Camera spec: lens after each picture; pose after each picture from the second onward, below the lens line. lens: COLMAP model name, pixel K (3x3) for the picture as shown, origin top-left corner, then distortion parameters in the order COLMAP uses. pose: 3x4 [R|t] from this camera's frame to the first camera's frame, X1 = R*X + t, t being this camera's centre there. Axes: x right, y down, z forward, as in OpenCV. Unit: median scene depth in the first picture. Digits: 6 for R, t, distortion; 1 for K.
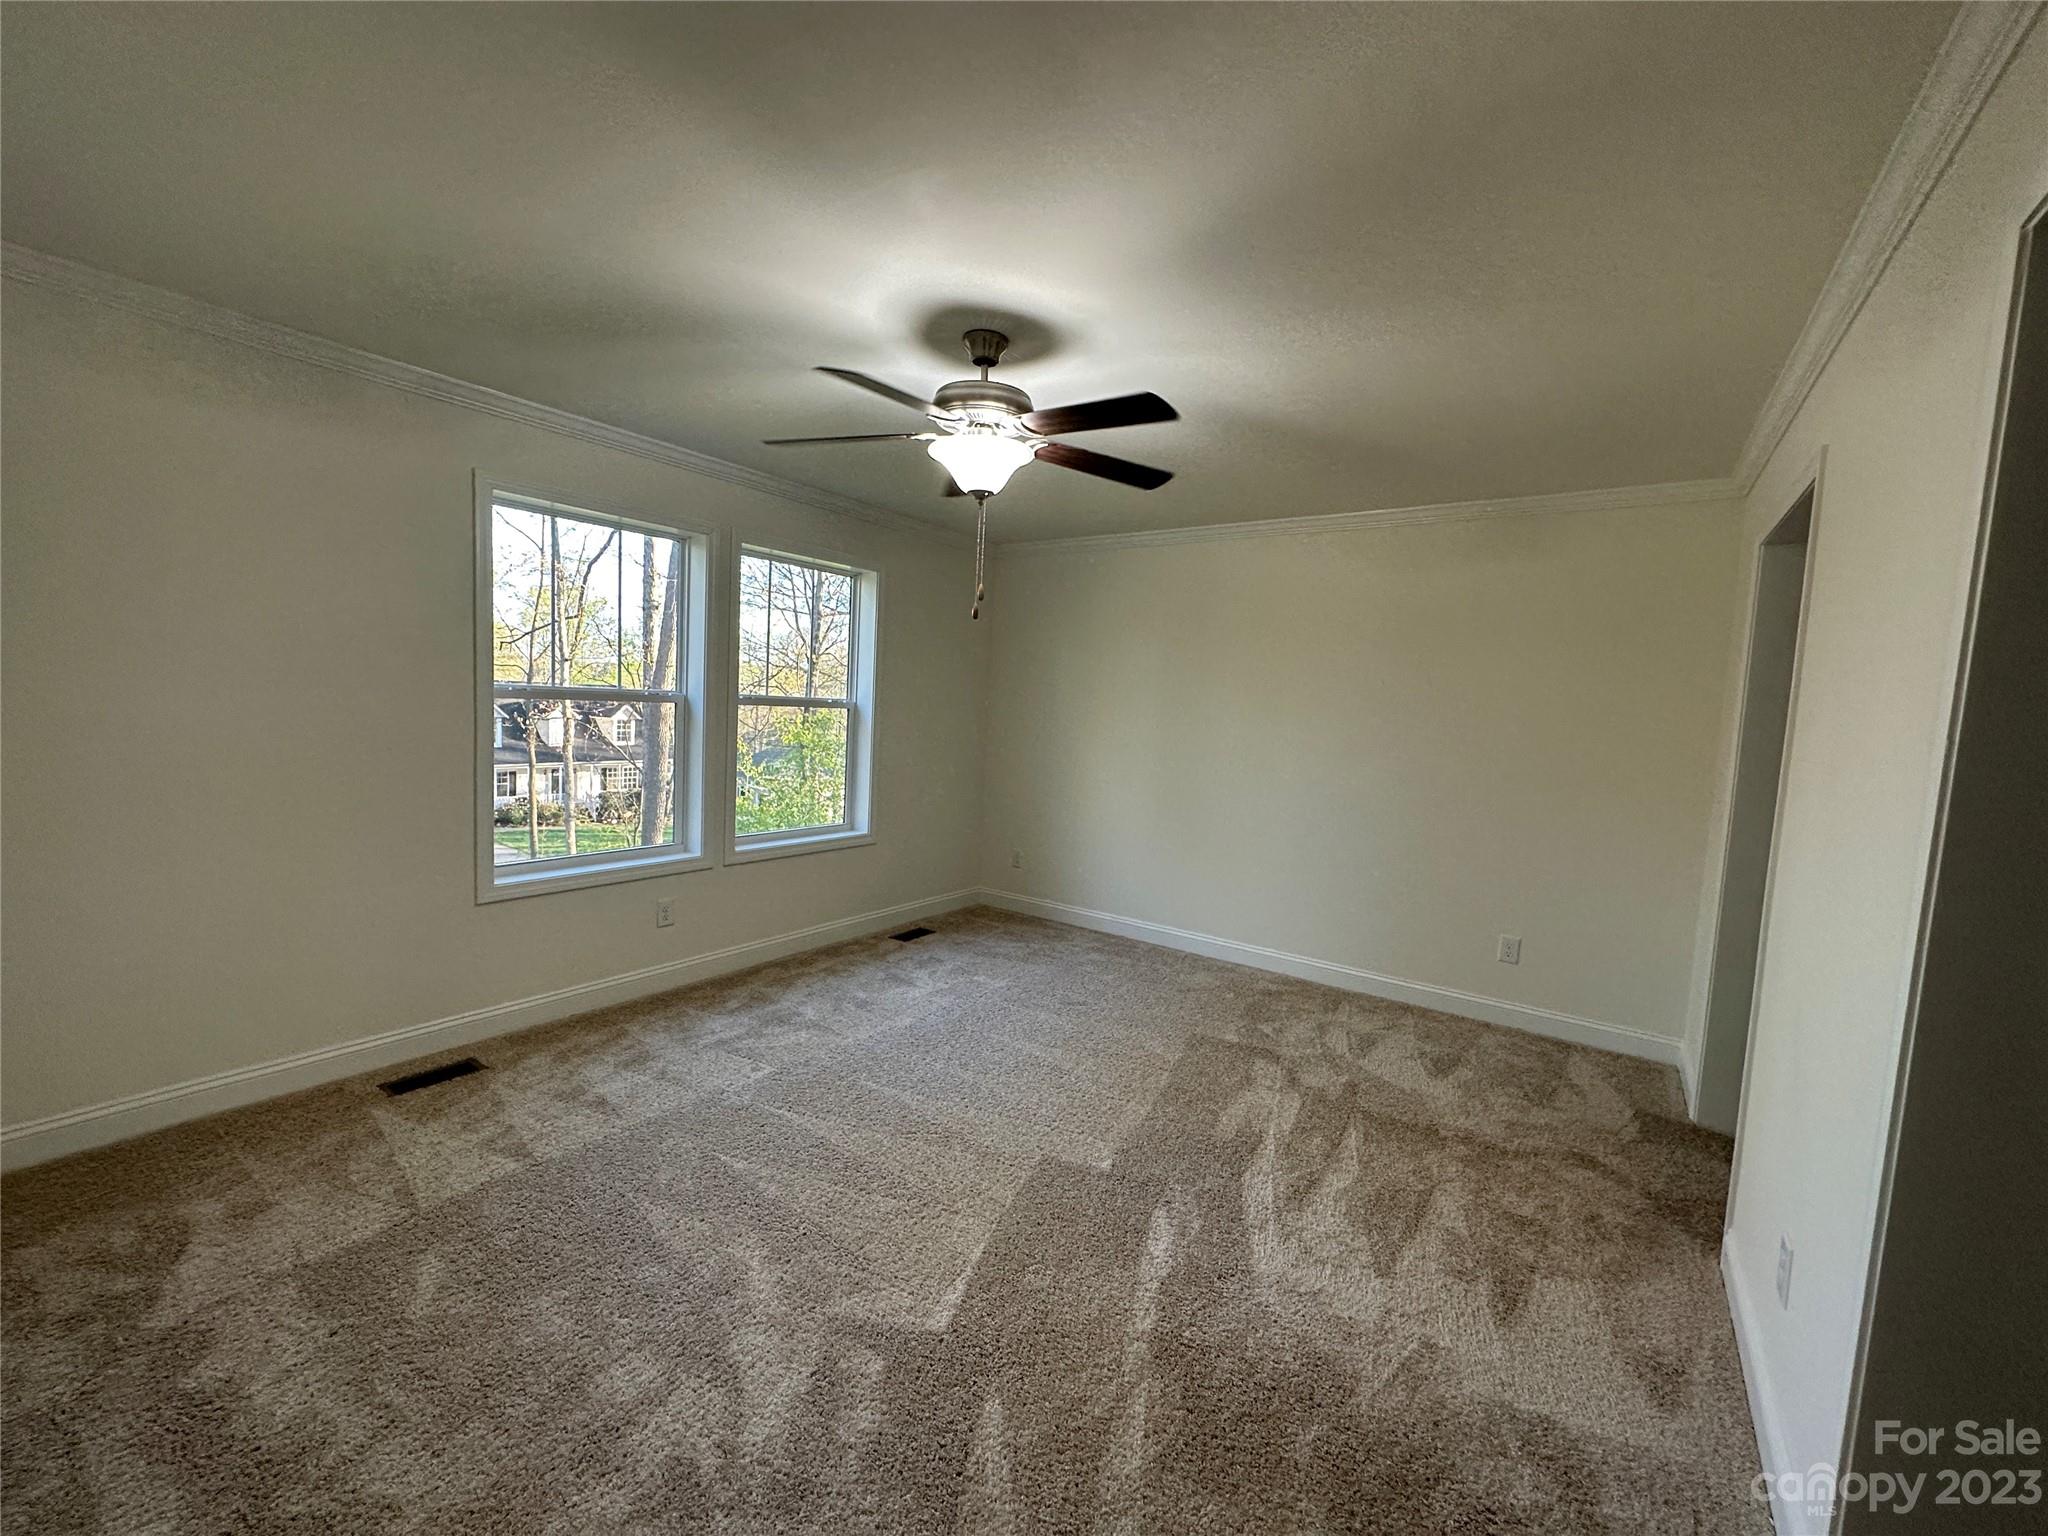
lens RADIAL K [[816.0, 0, 1024.0], [0, 816.0, 768.0], [0, 0, 1]] dist [0.000743, 0.000491]
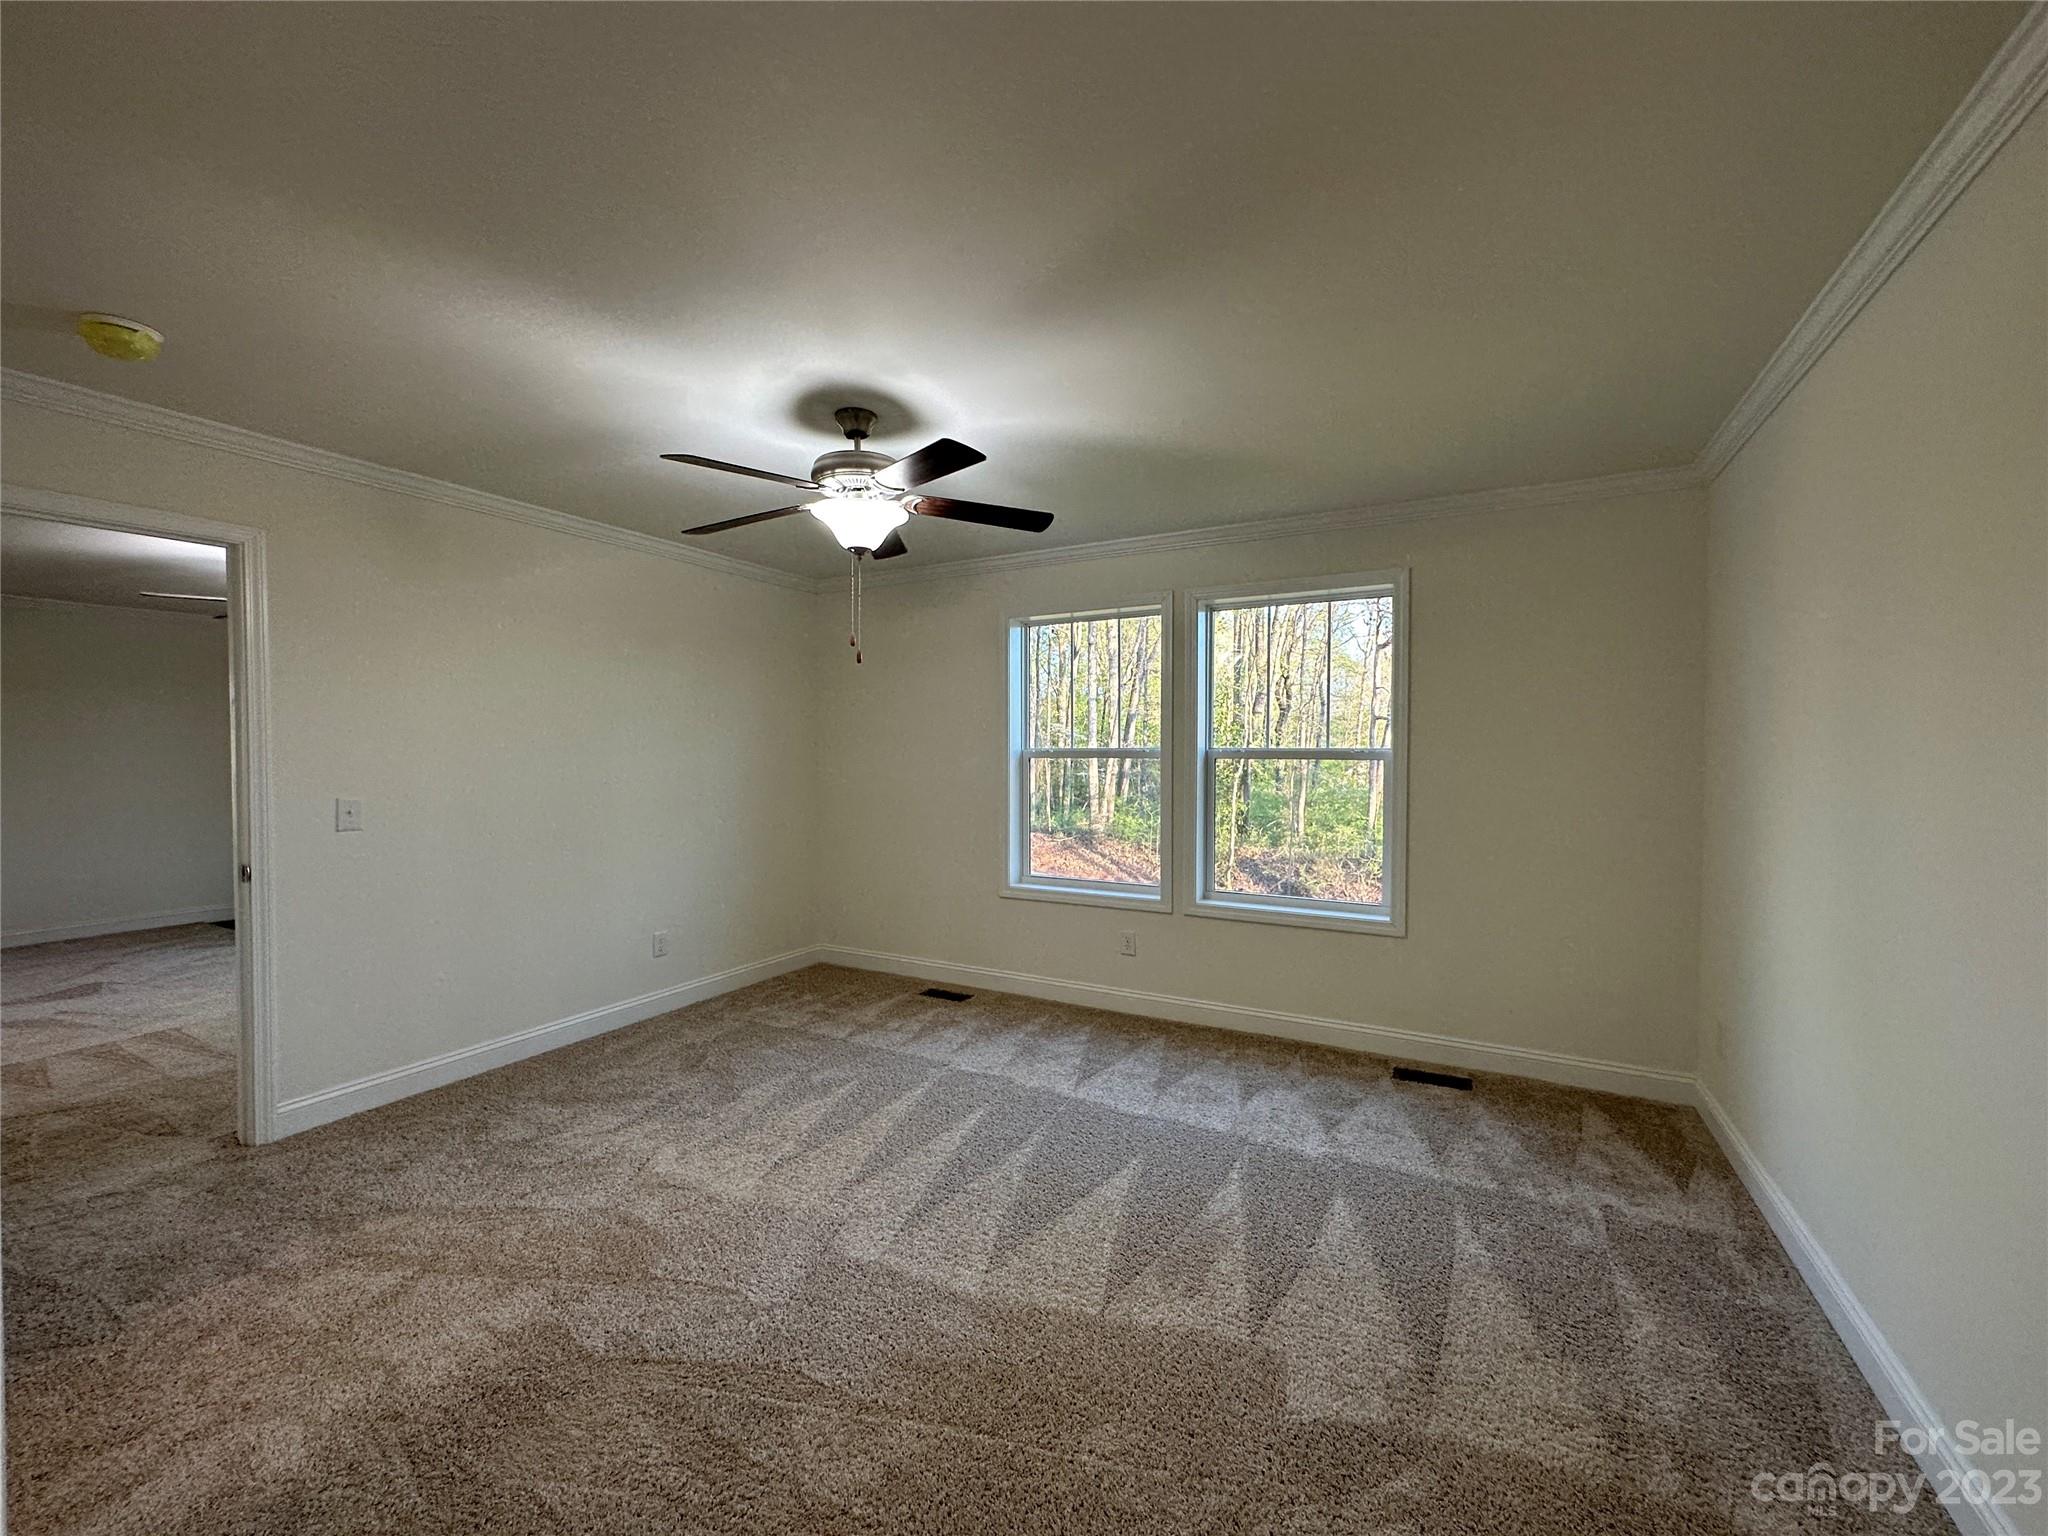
lens RADIAL K [[816.0, 0, 1024.0], [0, 816.0, 768.0], [0, 0, 1]] dist [0.000743, 0.000491]
pose [[0.126120, -0.025672, -0.991683, 0.751586], [-0.077612, 0.996346, -0.035663, -0.013897], [0.988974, 0.081464, 0.123667, 0.784948]]
